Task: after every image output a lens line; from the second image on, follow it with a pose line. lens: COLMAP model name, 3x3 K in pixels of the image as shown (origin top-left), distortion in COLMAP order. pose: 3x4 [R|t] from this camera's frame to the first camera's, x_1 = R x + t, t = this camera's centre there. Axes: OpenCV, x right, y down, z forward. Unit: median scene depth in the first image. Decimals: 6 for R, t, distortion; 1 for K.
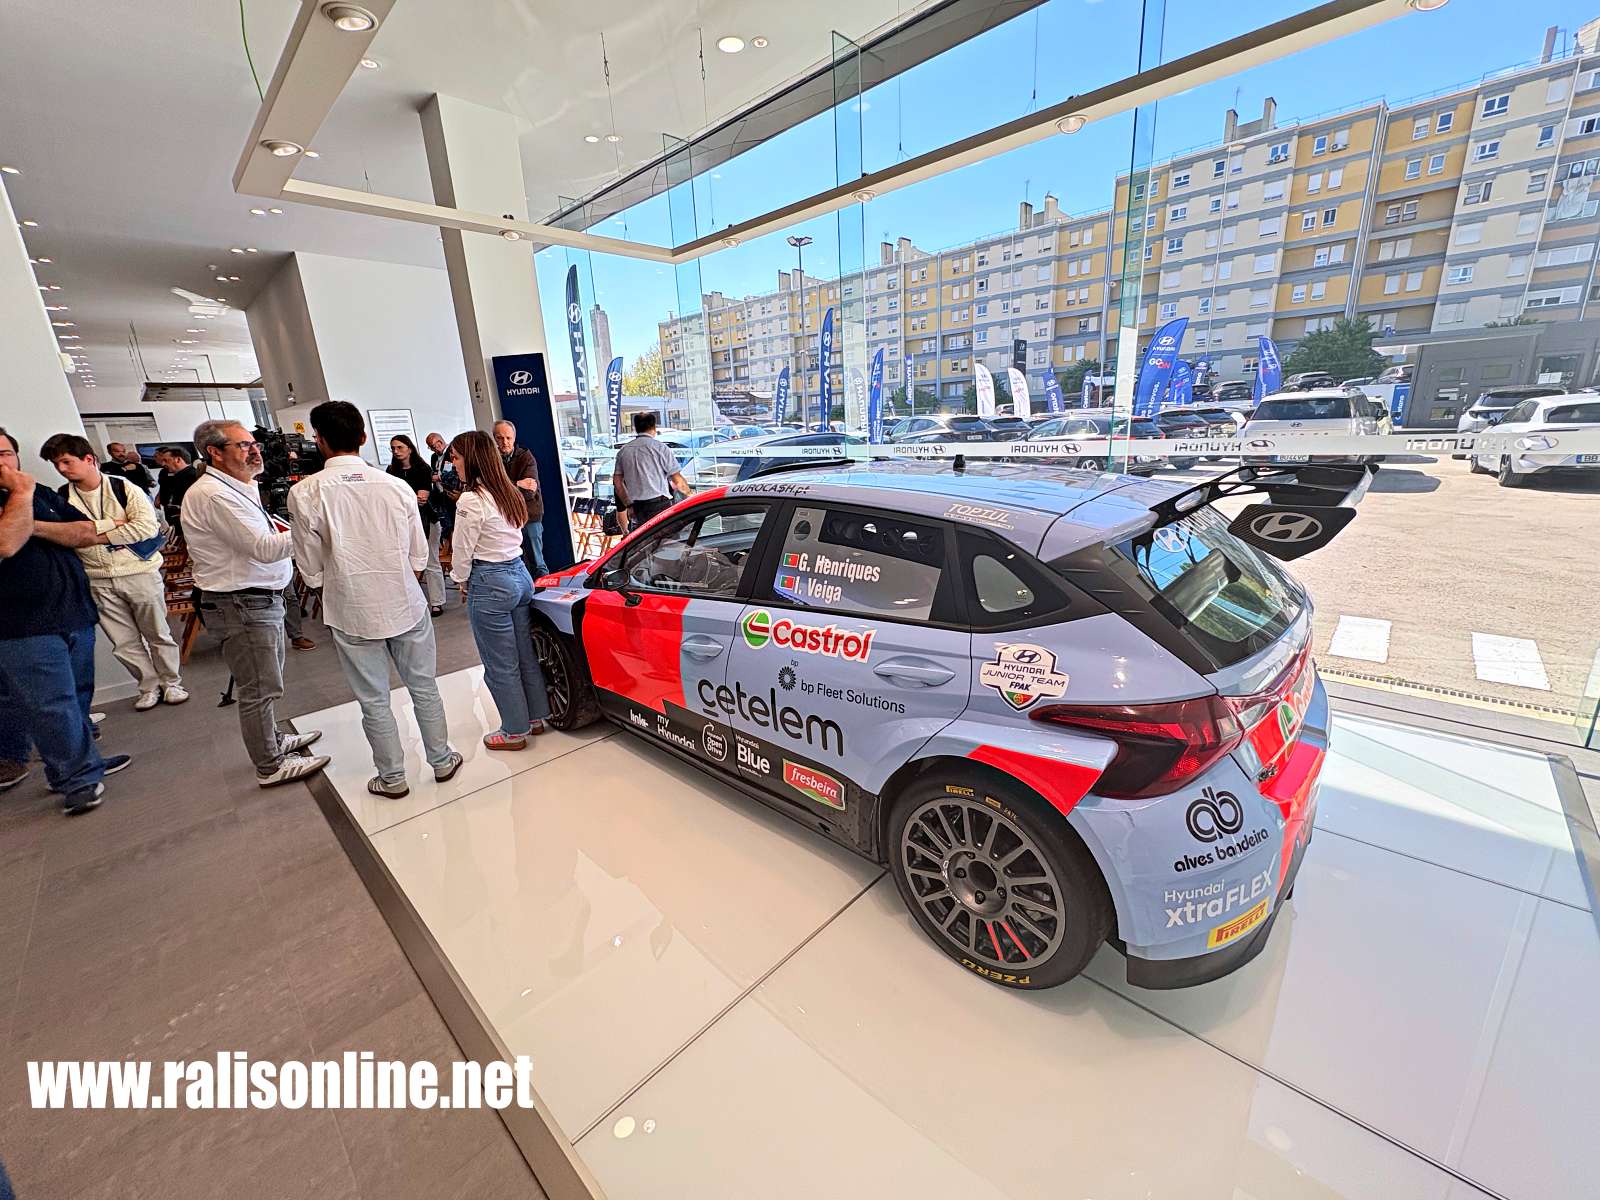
lens RADIAL K [[638.3, 0, 803.7], [0, 638.3, 614.4], [0, 0, 1]] dist [0.000367, -0.000196]
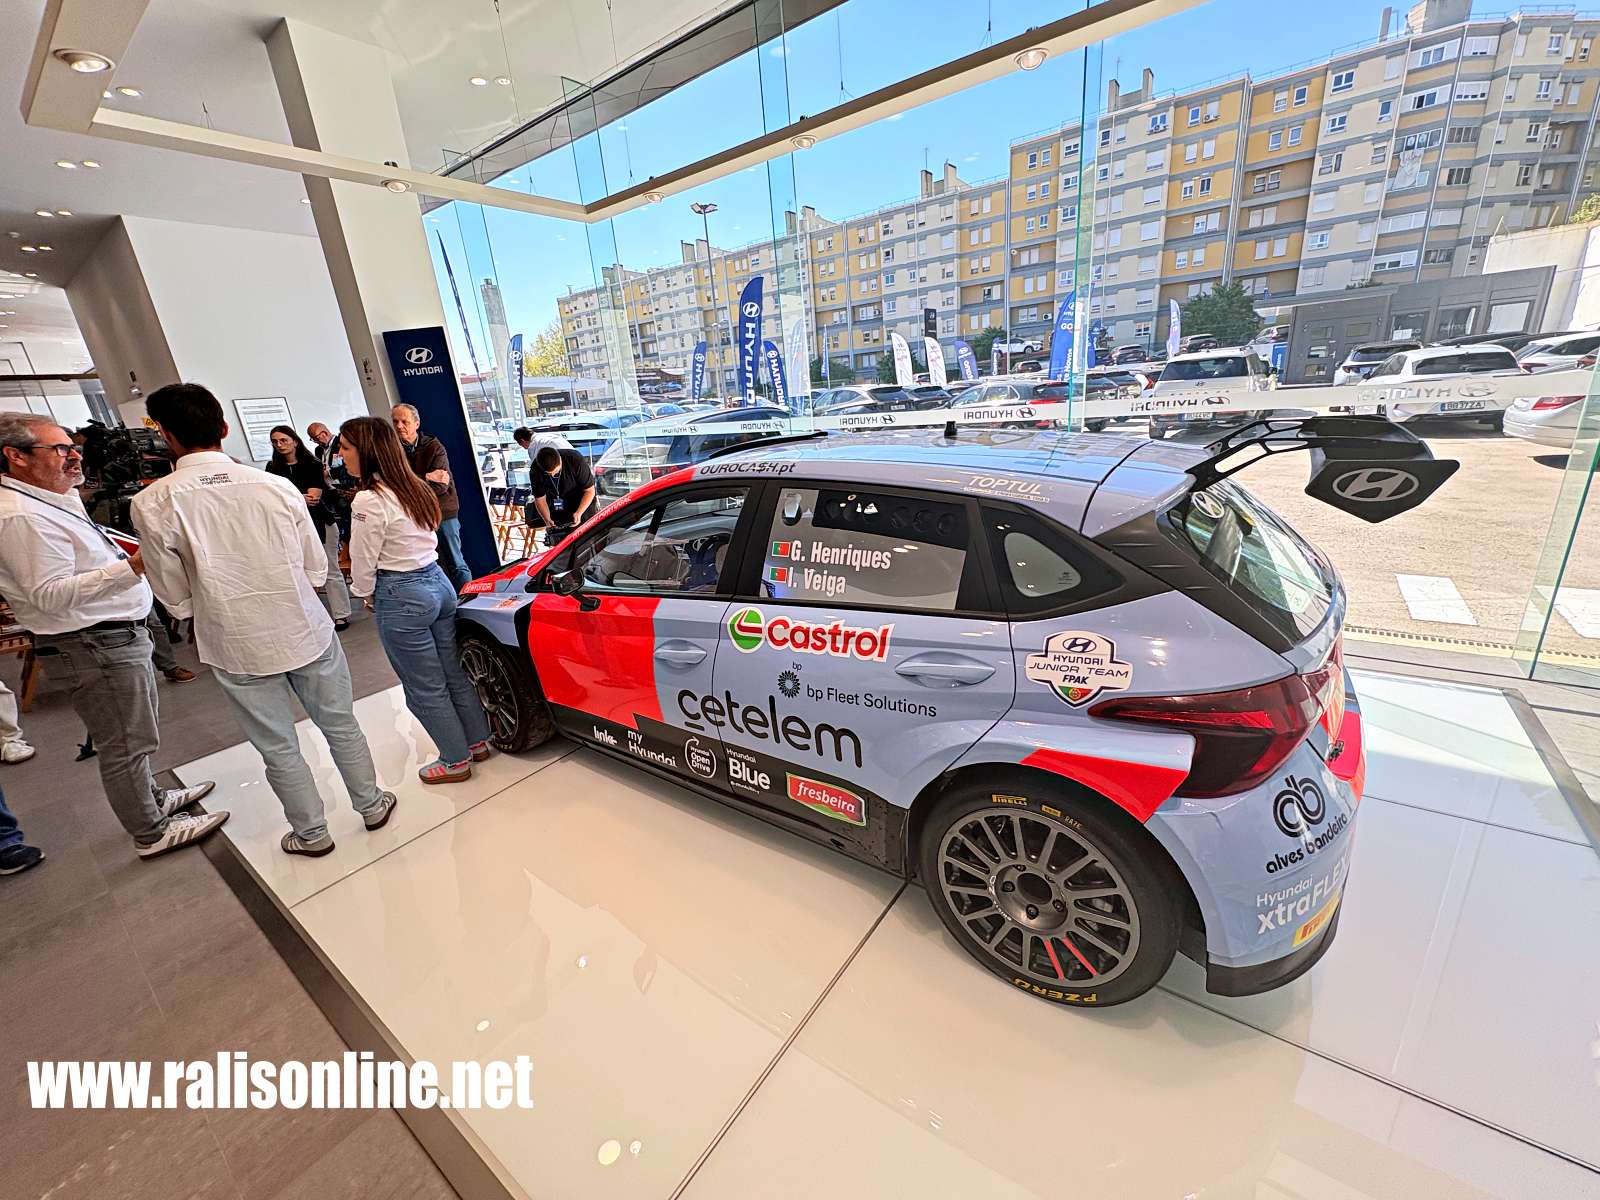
lens RADIAL K [[638.3, 0, 805.8], [0, 638.3, 612.7], [0, 0, 1]] dist [0.000367, -0.000196]
pose [[0.990975, -0.072122, 0.112994, -0.065366], [0.068354, 0.996979, 0.036879, -0.019972], [-0.115313, -0.028823, 0.992911, 0.086006]]
